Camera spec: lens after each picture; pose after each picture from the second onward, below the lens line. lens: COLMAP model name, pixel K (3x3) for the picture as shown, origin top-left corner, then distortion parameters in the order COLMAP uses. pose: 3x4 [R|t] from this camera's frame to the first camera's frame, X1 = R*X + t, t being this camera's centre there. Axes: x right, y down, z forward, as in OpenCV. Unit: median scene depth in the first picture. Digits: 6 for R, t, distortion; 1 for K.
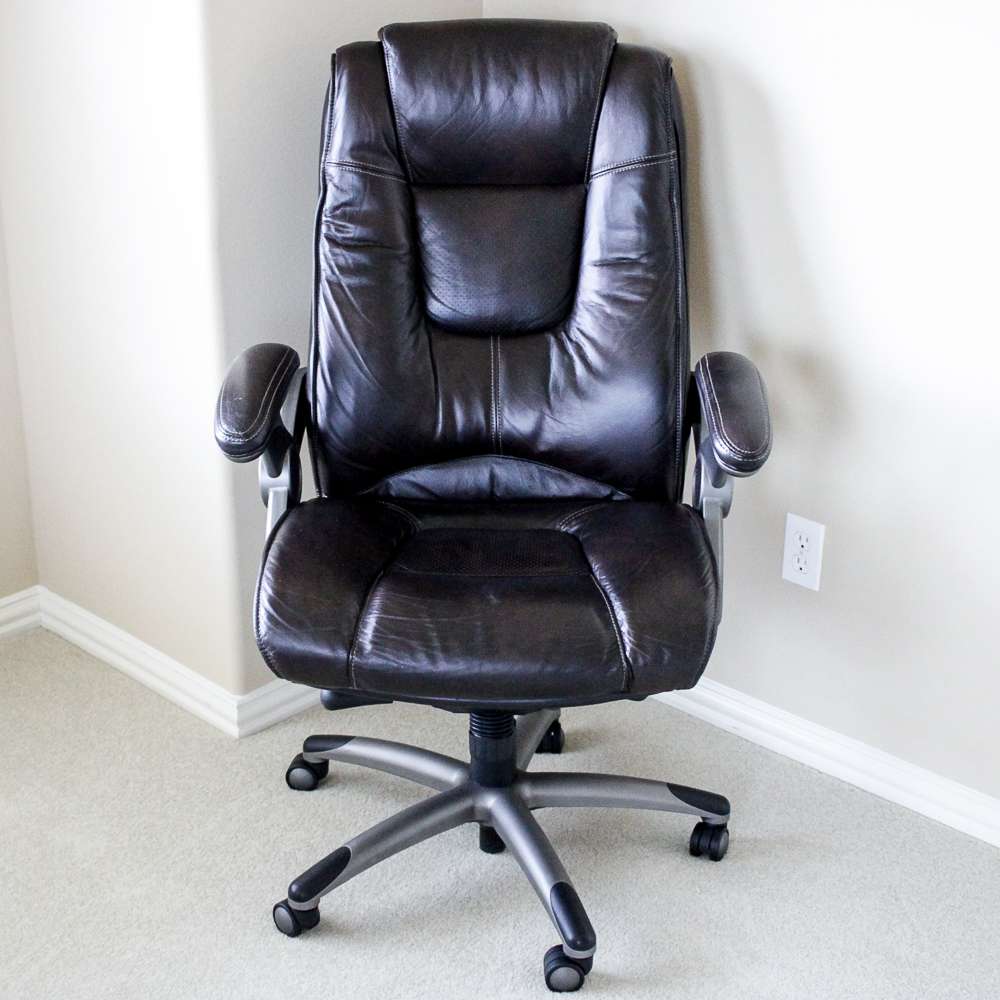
lens RADIAL K [[1845.7, 0, 498.8], [0, 1845.7, 453.2], [0, 0, 1]] dist [-0.083894, 0.023190]
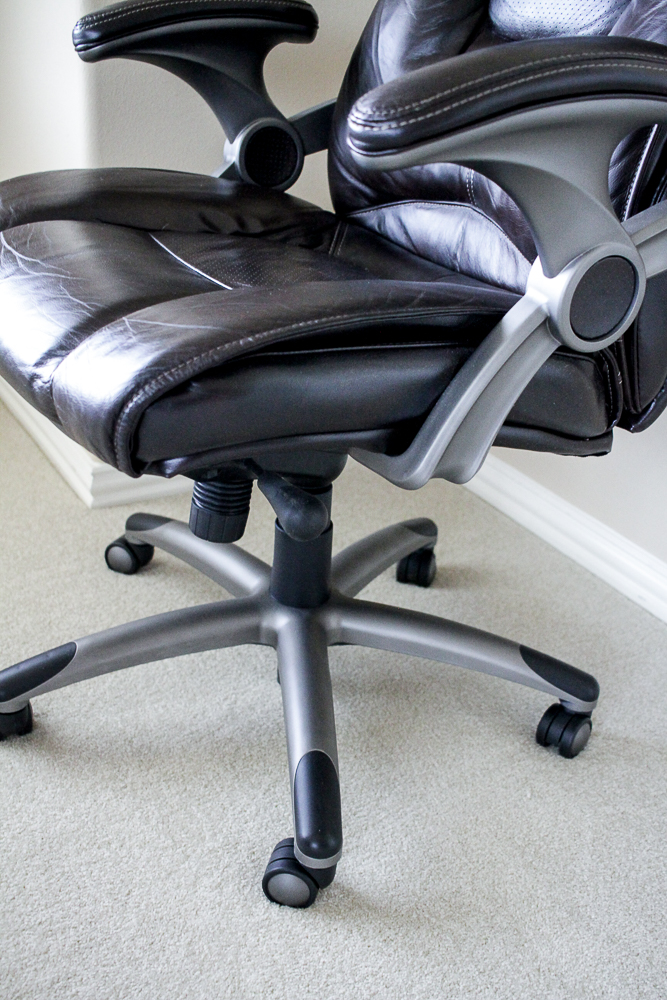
lens RADIAL K [[1120.9, 0, 339.0], [0, 1120.9, 498.0], [0, 0, 1]] dist [-0.099192, 0.068677]
pose [[0.964219, 0.168096, -0.205003, 0.105555], [-0.151346, 0.983912, 0.094931, 0.088527], [0.217662, -0.060508, 0.974147, 0.547624]]
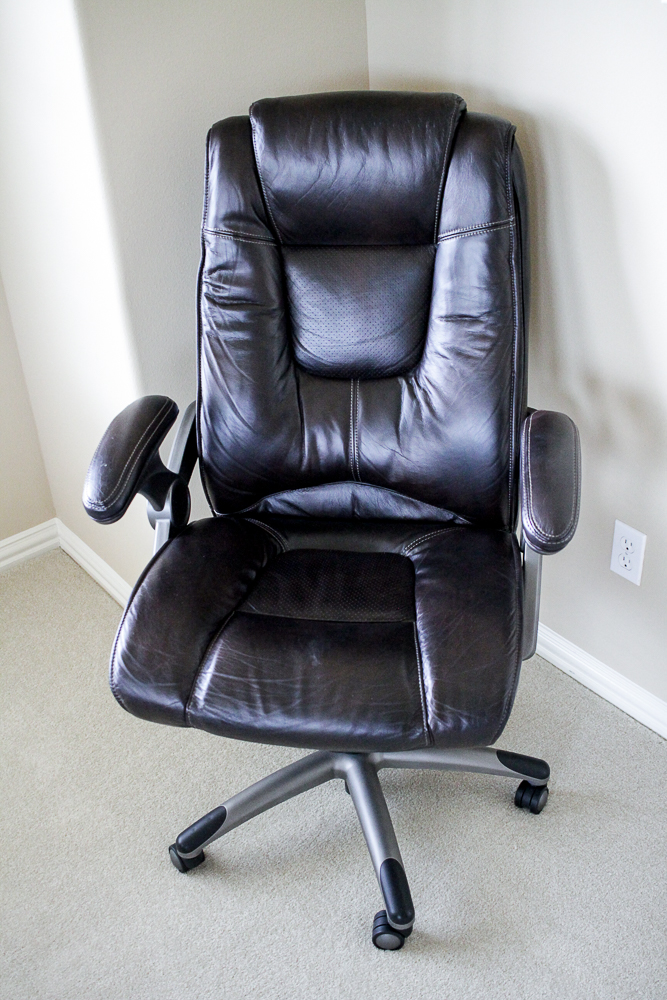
lens RADIAL K [[1120.9, 0, 339.0], [0, 1120.9, 498.0], [0, 0, 1]] dist [-0.099192, 0.068677]
pose [[0.988066, 0.026673, -0.151701, 0.097270], [0.004471, 0.979510, 0.201345, -0.133964], [0.153964, -0.199620, 0.967702, 0.315698]]
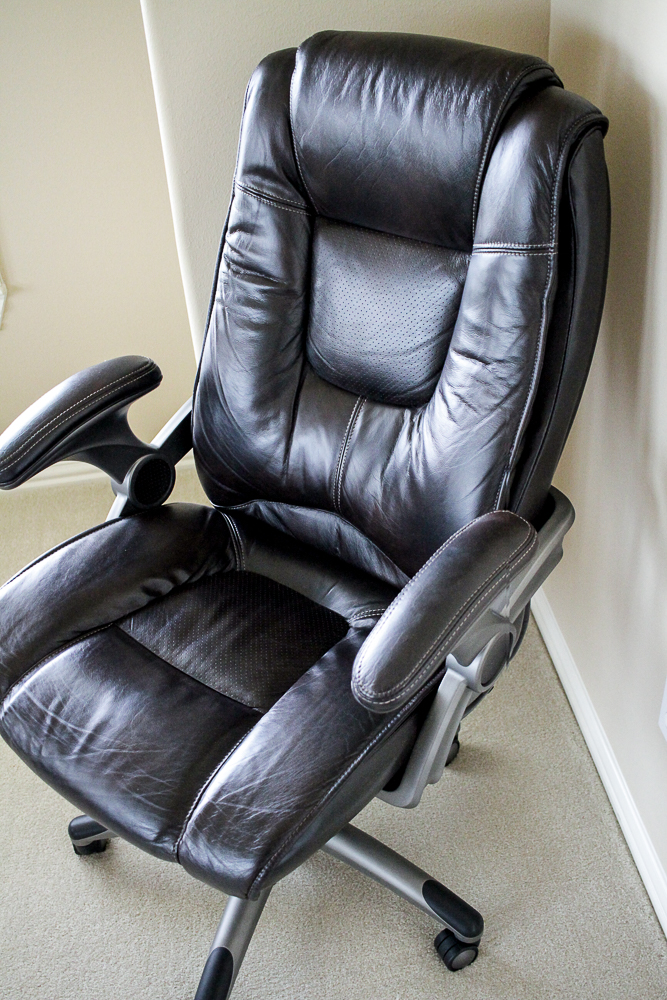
lens RADIAL K [[1120.9, 0, 339.0], [0, 1120.9, 498.0], [0, 0, 1]] dist [-0.099192, 0.068677]
pose [[0.782499, 0.325373, -0.530874, 0.309263], [-0.159308, 0.928843, 0.334471, -0.206393], [0.601927, -0.177151, 0.778654, 0.556282]]
